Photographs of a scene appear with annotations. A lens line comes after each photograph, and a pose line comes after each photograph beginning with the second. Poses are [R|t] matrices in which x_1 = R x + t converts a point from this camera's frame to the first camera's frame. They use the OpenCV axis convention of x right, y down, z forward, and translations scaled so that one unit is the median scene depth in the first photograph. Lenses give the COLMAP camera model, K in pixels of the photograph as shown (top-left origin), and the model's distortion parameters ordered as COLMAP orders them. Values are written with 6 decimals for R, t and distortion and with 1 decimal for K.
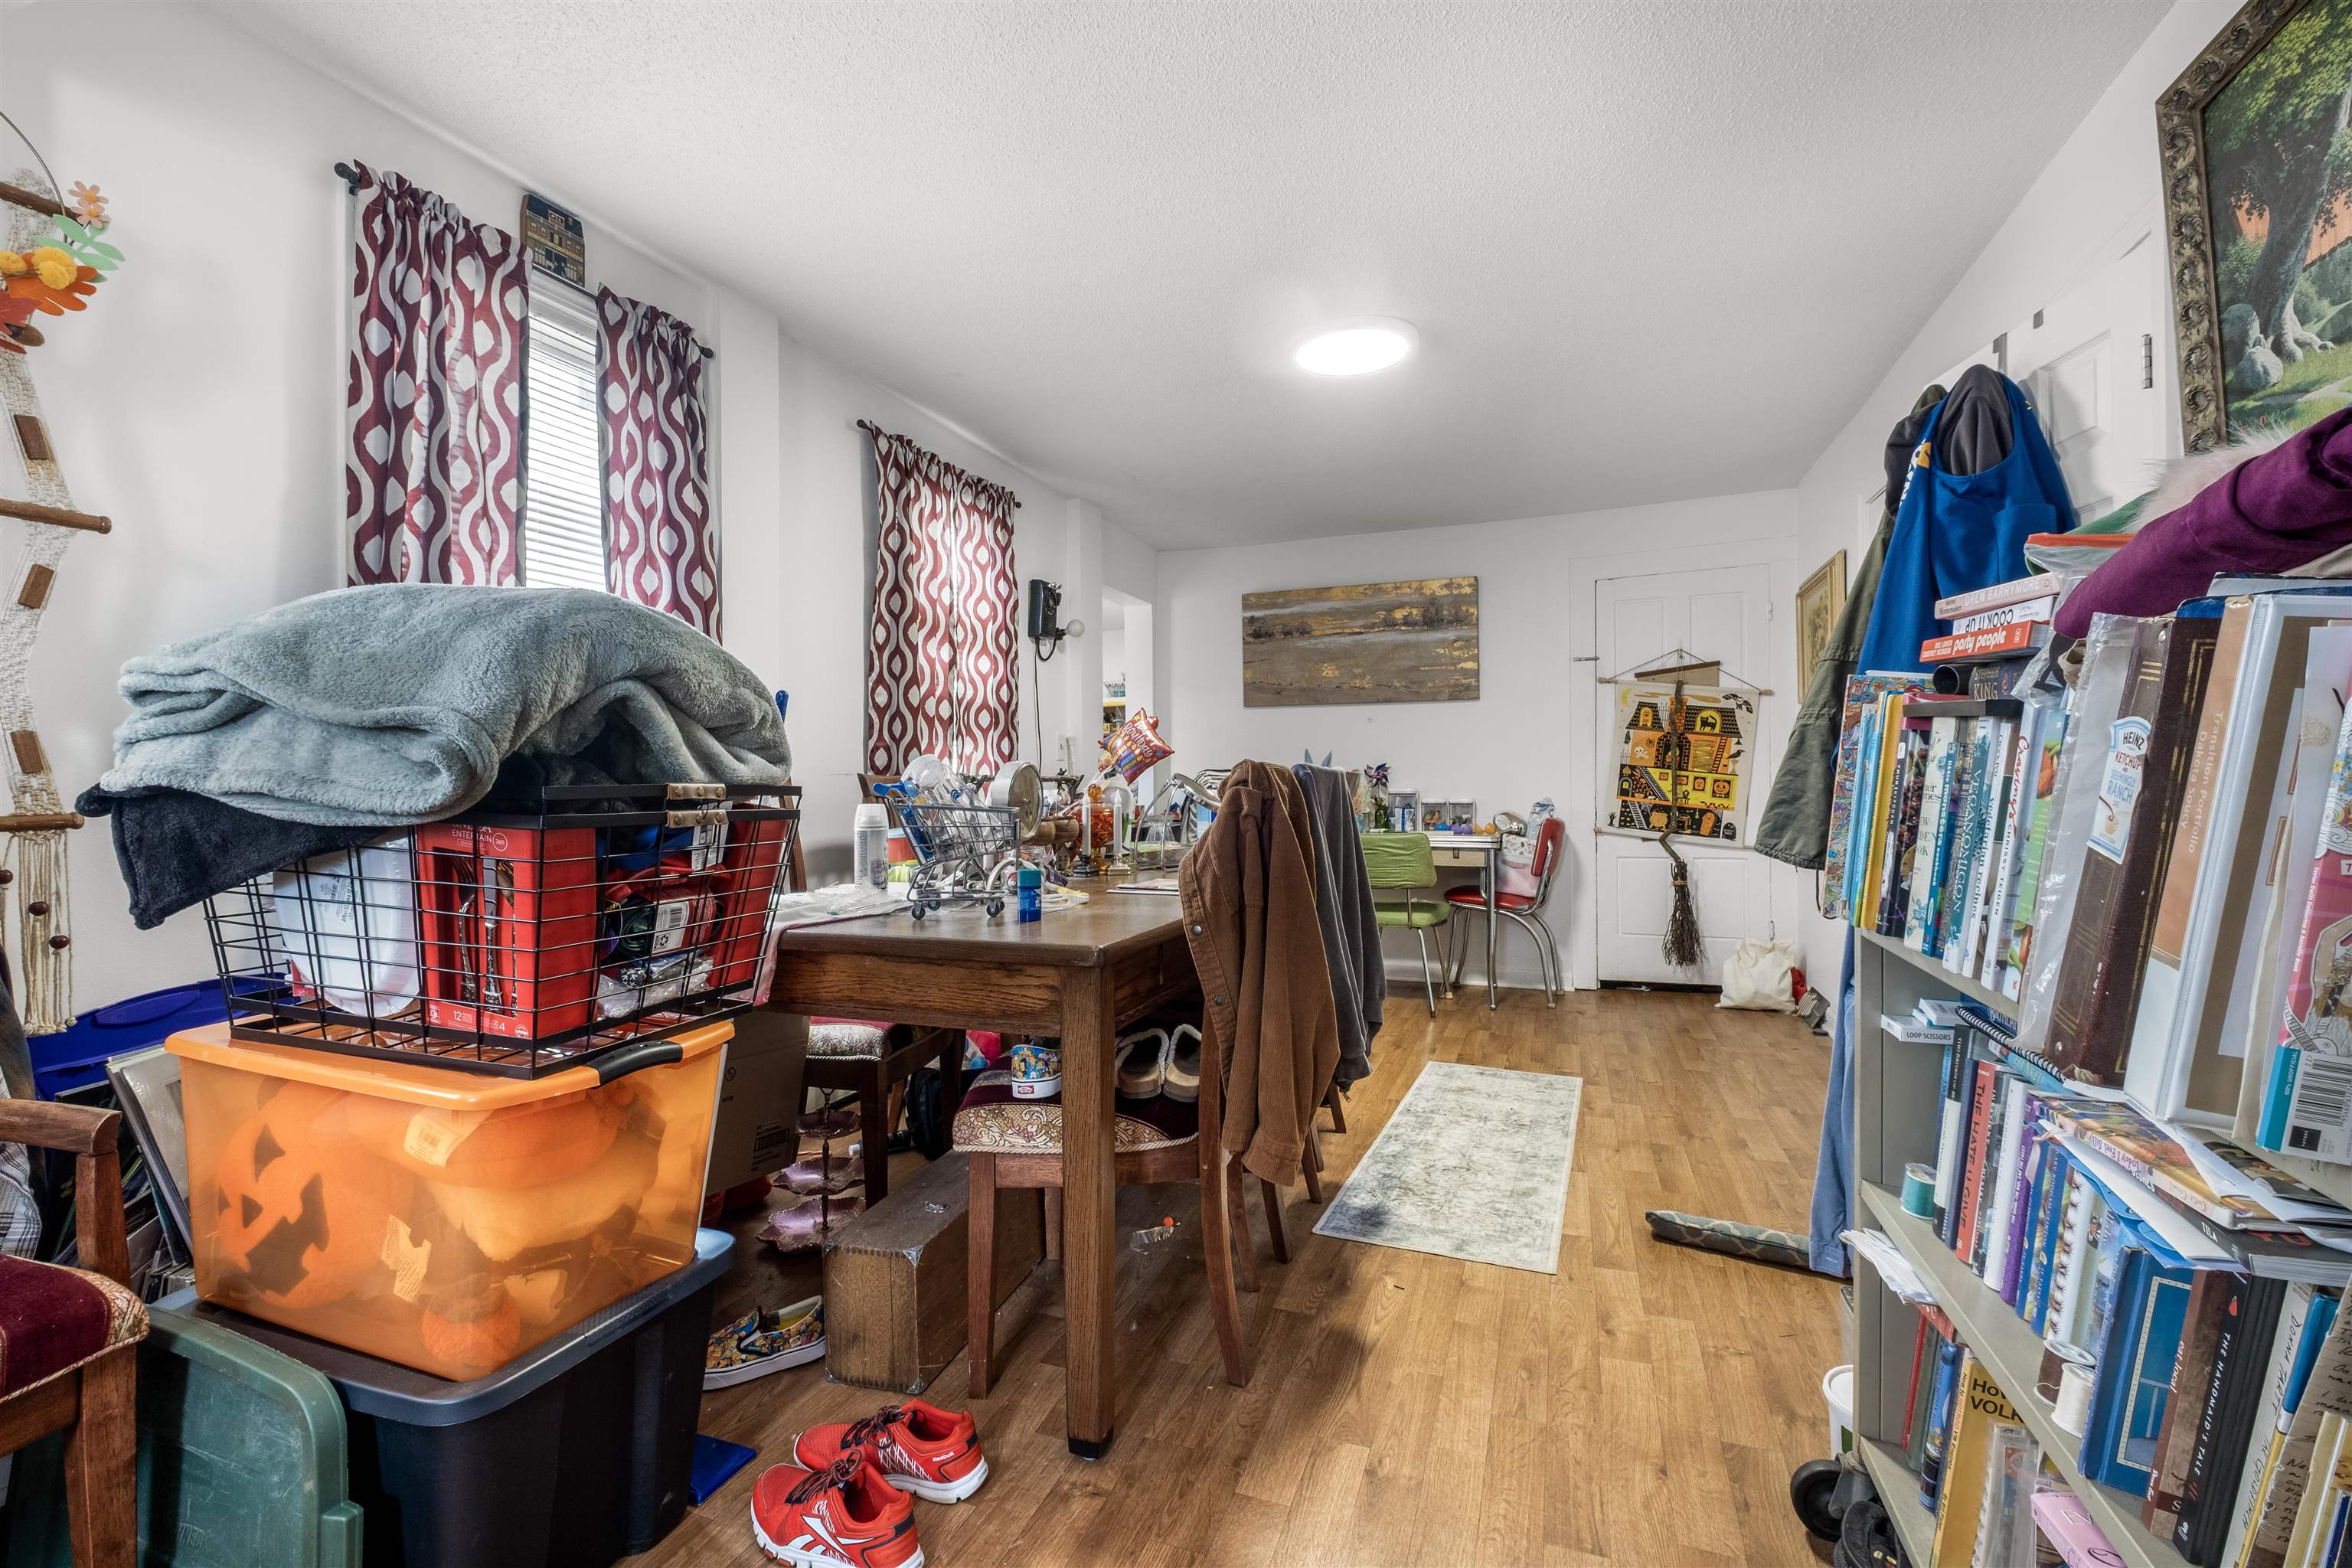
lens RADIAL K [[1044.2, 0, 1176.0], [0, 1044.2, 784.0], [0, 0, 1]] dist [-0.000873, -0.000752]
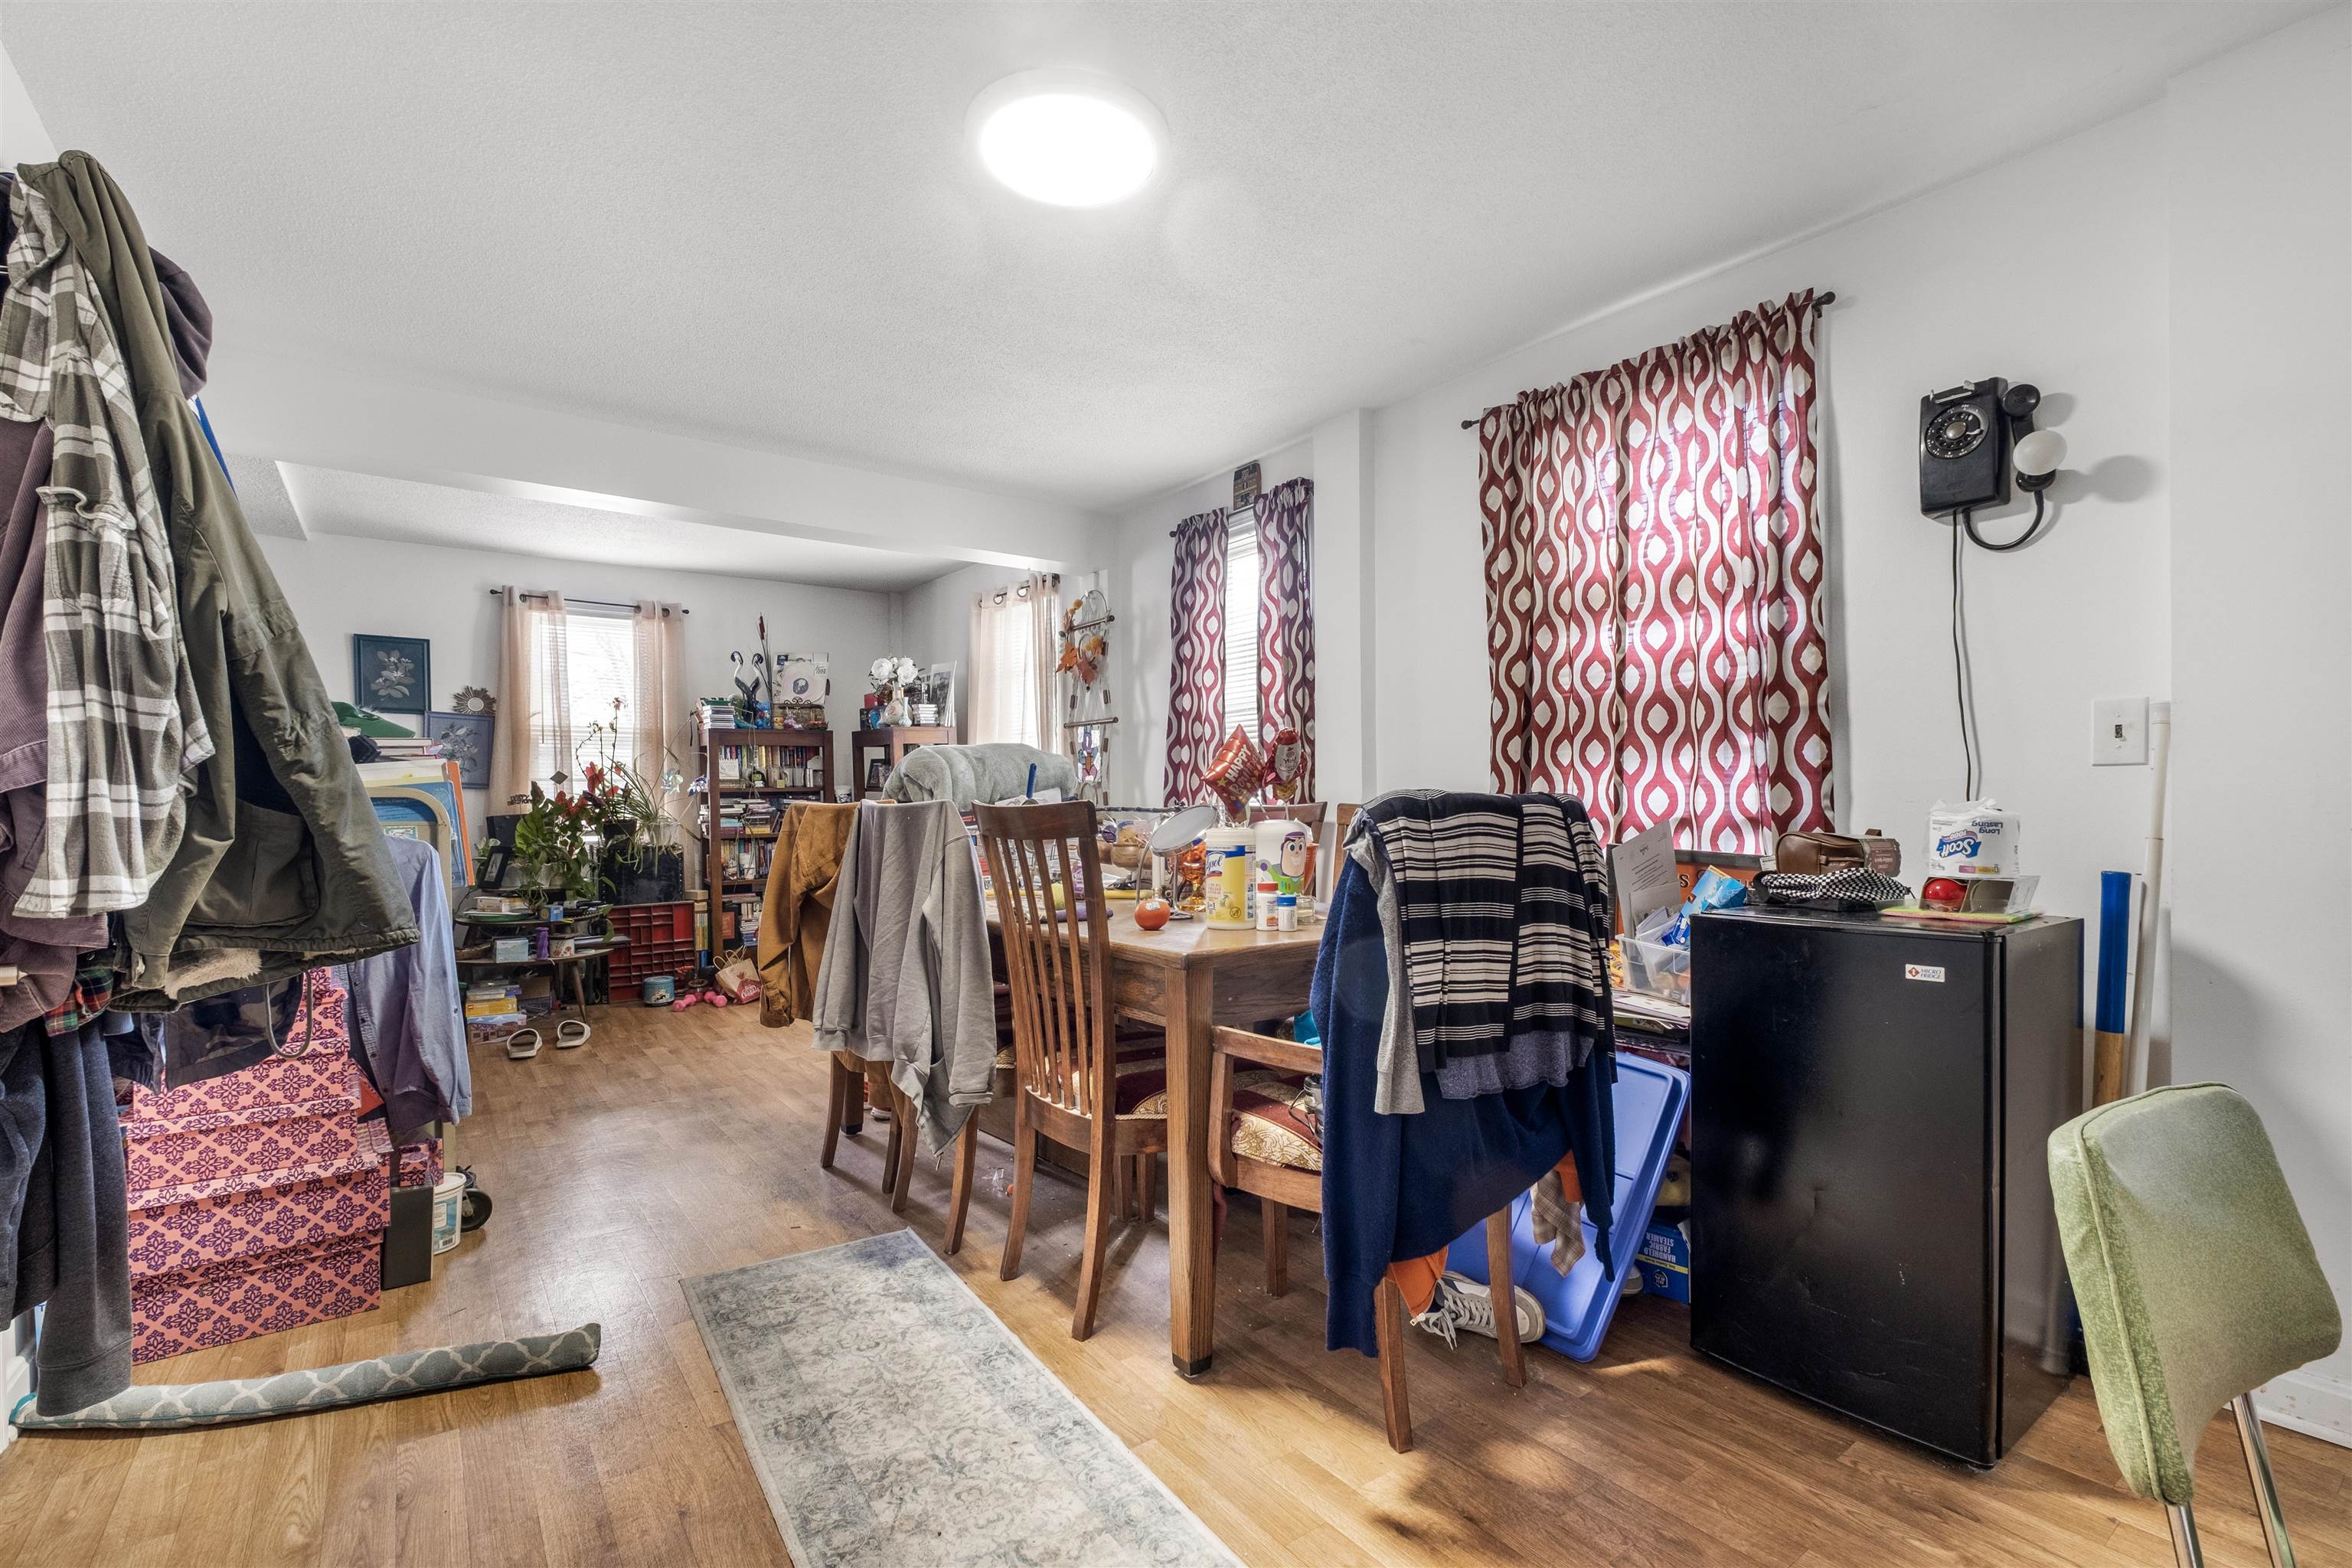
lens RADIAL K [[1044.2, 0, 1176.0], [0, 1044.2, 784.0], [0, 0, 1]] dist [-0.000873, -0.000752]
pose [[-0.549058, 0.009352, -0.835732, 0.610496], [0.018341, 0.999831, -0.000862, -0.027541], [0.835583, -0.015802, -0.549137, 1.258684]]
